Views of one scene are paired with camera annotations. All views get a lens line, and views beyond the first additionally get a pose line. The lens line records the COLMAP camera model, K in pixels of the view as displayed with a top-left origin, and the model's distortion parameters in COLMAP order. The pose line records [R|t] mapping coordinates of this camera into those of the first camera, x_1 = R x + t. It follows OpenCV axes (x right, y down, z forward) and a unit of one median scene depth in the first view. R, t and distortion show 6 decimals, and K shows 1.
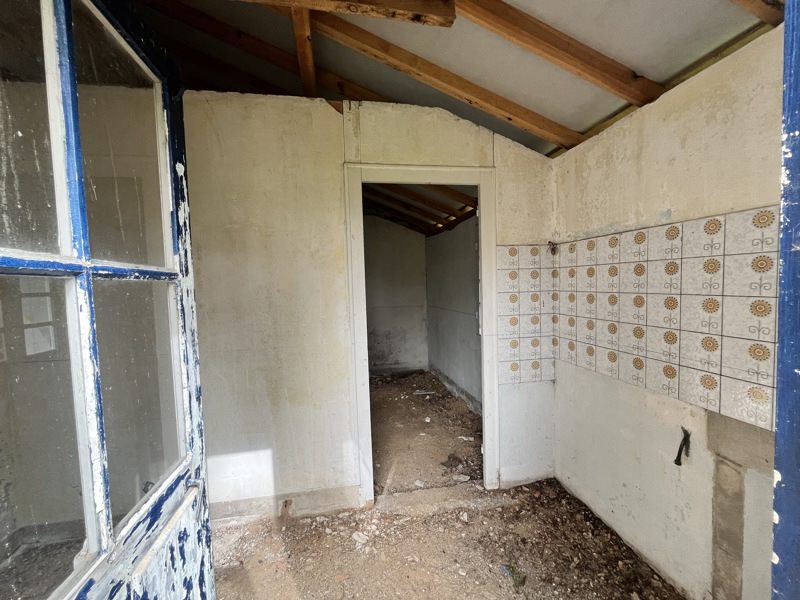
lens RADIAL K [[319.7, 0, 399.2], [0, 319.7, 300.2], [0, 0, 1]] dist [-0.001890, -0.000628]
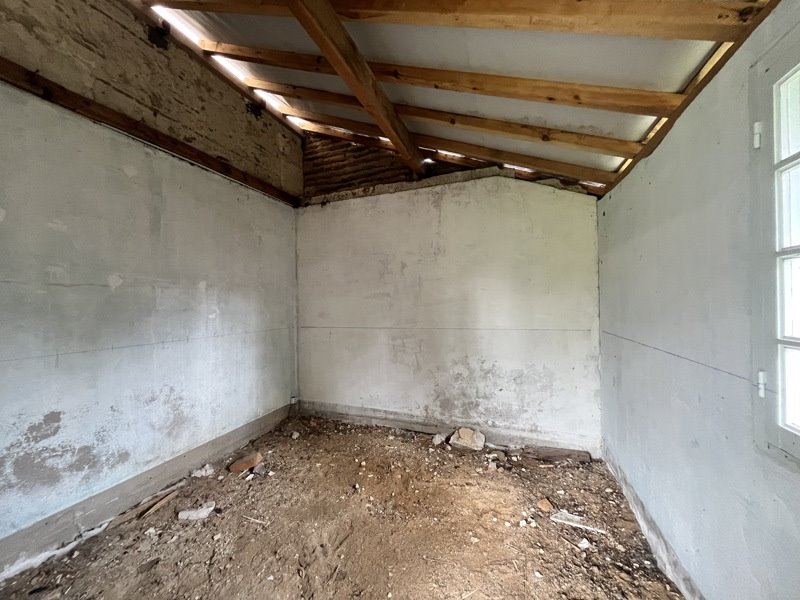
lens RADIAL K [[319.7, 0, 397.7], [0, 319.7, 300.2], [0, 0, 1]] dist [-0.001890, -0.000628]
pose [[0.856657, 0.008917, -0.515810, 0.075215], [-0.034954, 0.998556, -0.040789, 0.000018], [0.514701, 0.052972, 0.855731, 0.391284]]
